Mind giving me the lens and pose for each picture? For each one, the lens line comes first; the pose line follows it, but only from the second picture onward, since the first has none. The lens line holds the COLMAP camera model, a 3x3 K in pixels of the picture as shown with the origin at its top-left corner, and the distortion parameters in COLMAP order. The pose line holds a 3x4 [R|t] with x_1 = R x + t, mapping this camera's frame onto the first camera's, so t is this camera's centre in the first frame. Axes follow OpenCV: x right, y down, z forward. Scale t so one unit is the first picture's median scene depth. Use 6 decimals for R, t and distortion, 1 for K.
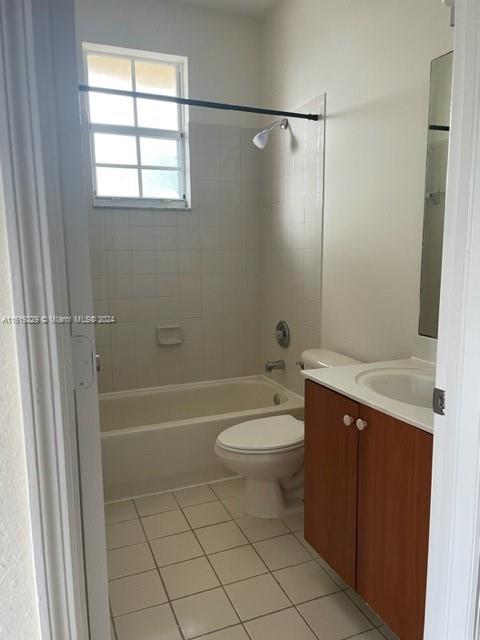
lens RADIAL K [[481.9, 0, 243.8], [0, 481.9, 319.0], [0, 0, 1]] dist [0.074934, -0.100832]
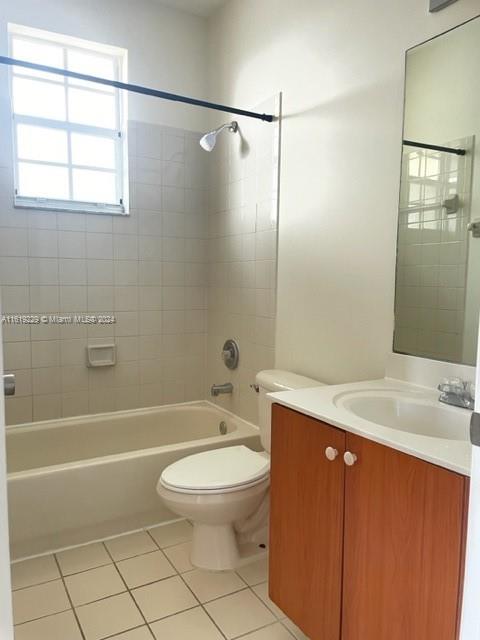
lens RADIAL K [[481.9, 0, 233.5], [0, 481.9, 319.0], [0, 0, 1]] dist [0.074934, -0.100832]
pose [[0.992208, 0.010094, 0.124184, -0.030571], [-0.003414, 0.998541, -0.053892, 0.015610], [-0.124546, 0.053048, 0.990795, 0.111485]]
